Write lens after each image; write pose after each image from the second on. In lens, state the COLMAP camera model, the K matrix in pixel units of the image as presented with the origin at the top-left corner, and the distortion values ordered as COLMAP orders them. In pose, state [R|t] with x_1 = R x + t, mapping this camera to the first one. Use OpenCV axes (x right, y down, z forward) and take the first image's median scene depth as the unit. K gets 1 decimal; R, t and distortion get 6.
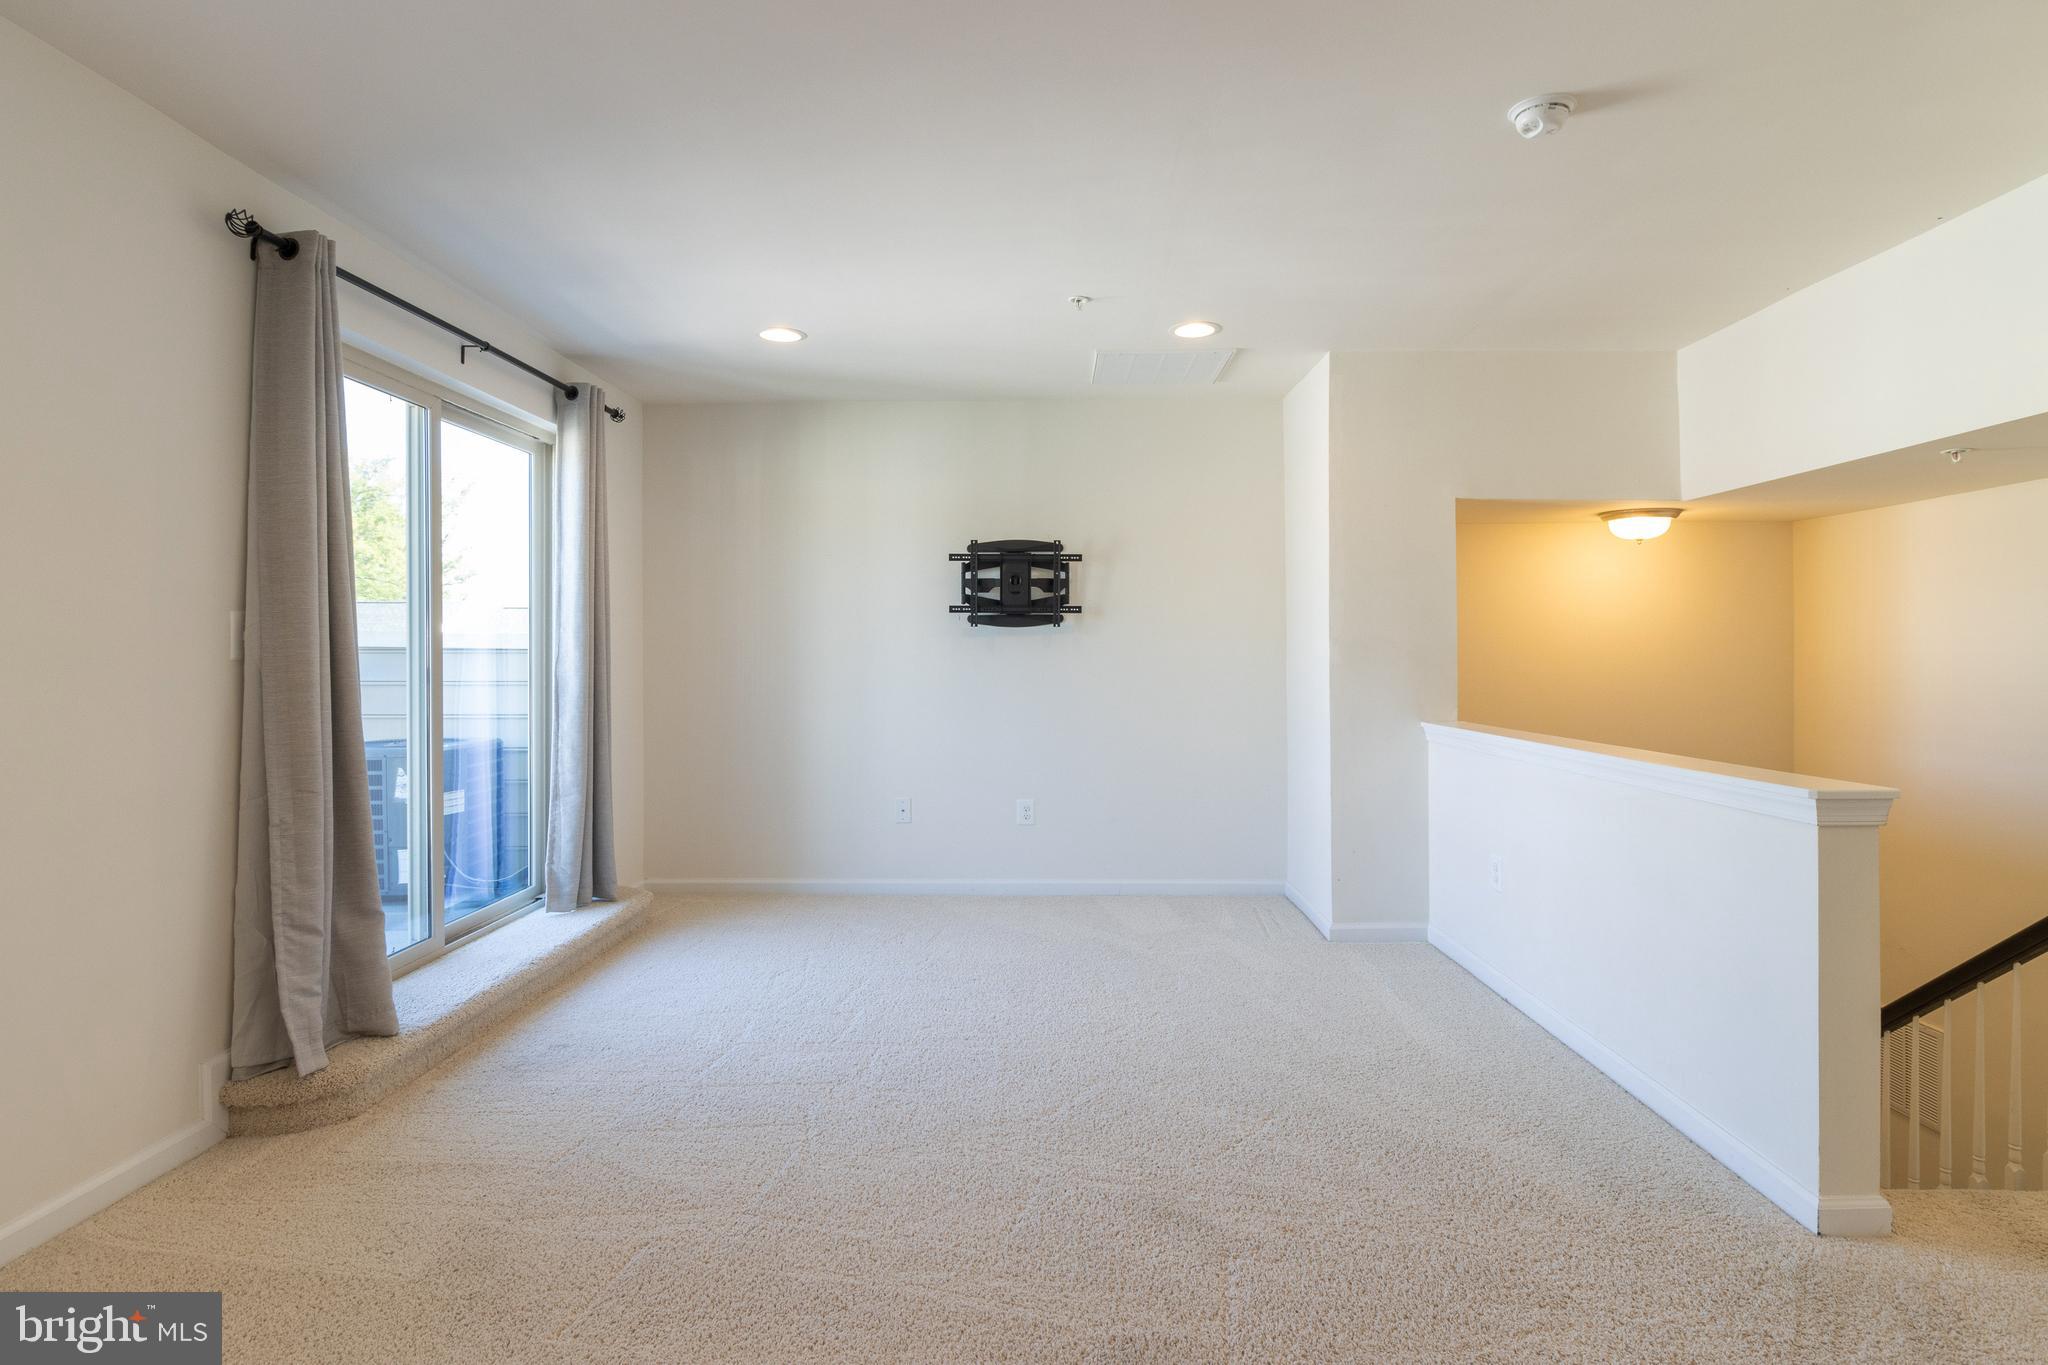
lens RADIAL K [[1083.8, 0, 1024.3], [0, 1083.8, 654.7], [0, 0, 1]] dist [0.001368, -0.000251]
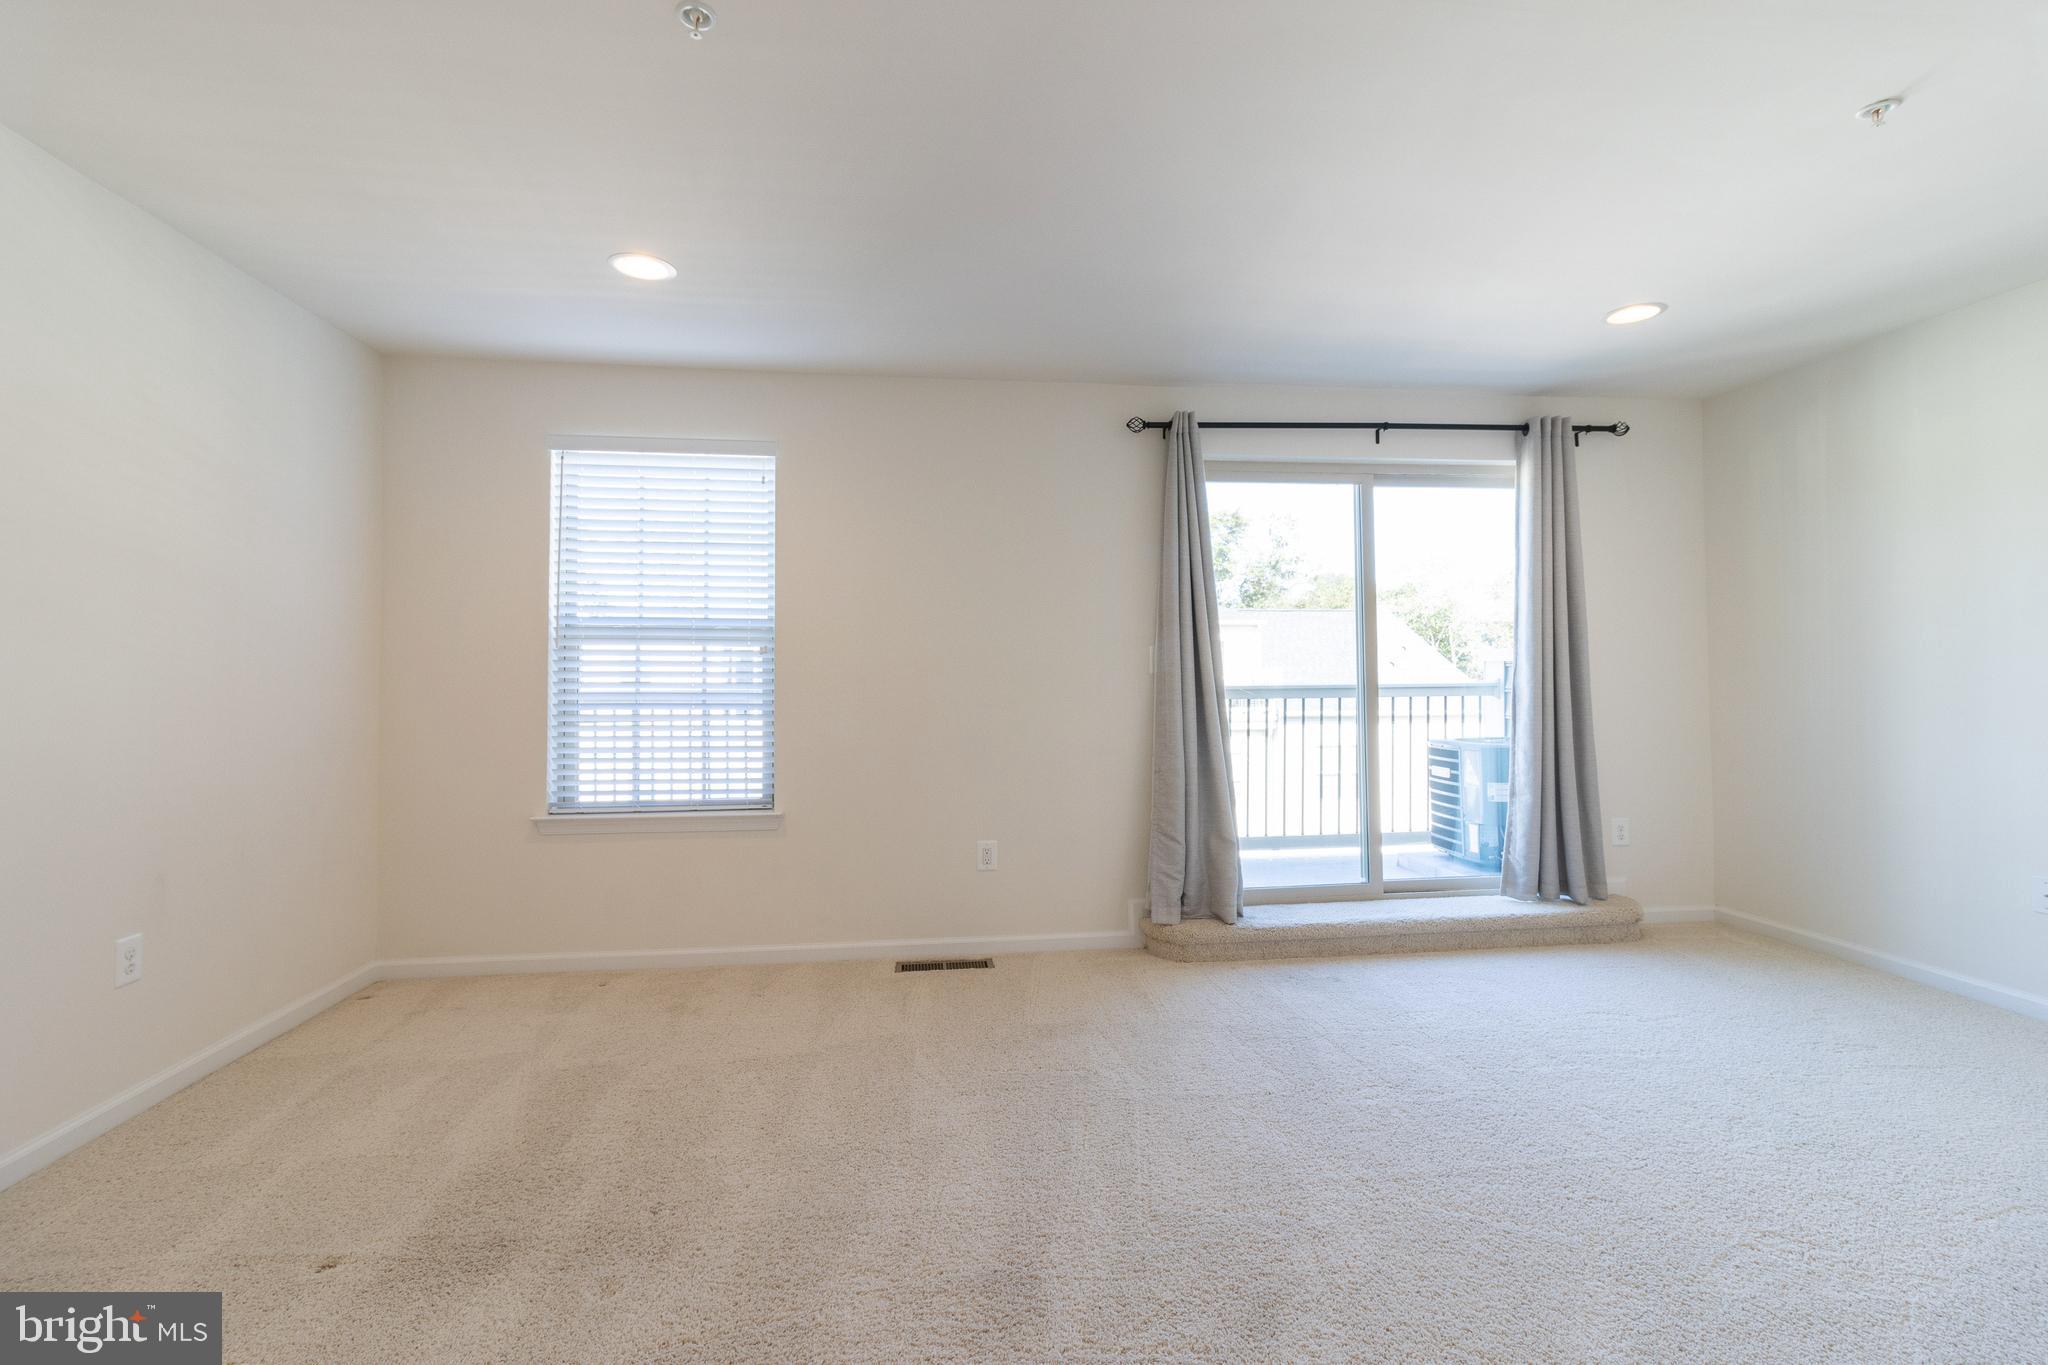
lens RADIAL K [[938.8, 0, 1031.4], [0, 938.8, 656.0], [0, 0, 1]] dist [0.000186, -0.000030]
pose [[0.166104, -0.015209, -0.985991, 0.435057], [0.006430, 0.999876, -0.014340, -0.001248], [0.986087, -0.003958, 0.166182, 0.343131]]
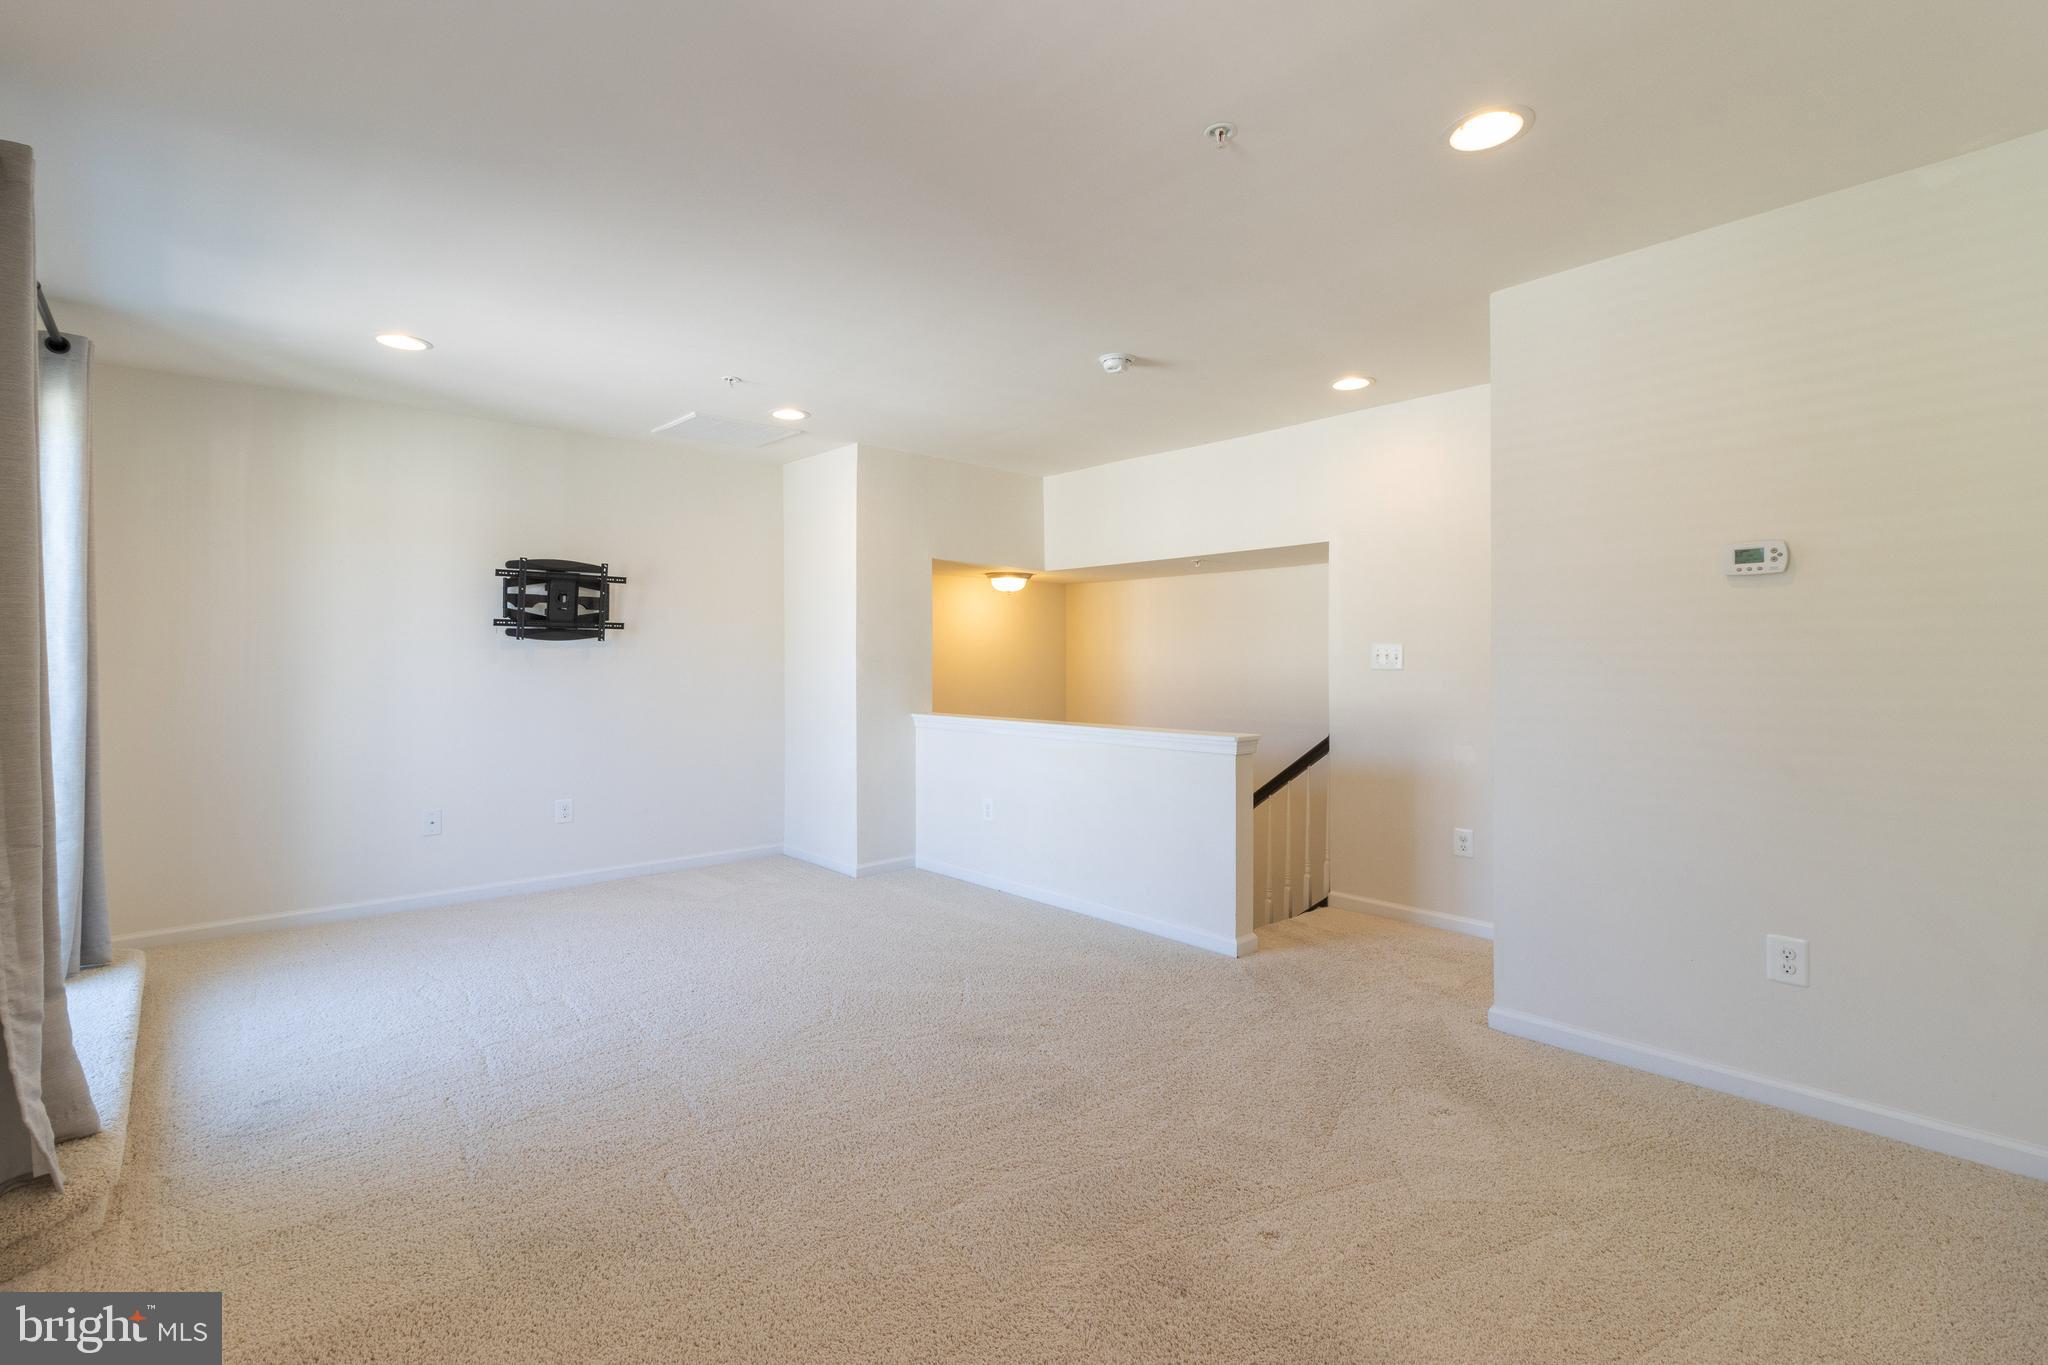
lens RADIAL K [[945.5, 0, 1028.8], [0, 945.5, 653.2], [0, 0, 1]] dist [0.003386, -0.000289]
pose [[0.730574, 0.007879, 0.682788, -0.369533], [-0.003421, 0.999963, -0.007879, -0.008202], [-0.682825, 0.003421, 0.730574, -0.011725]]
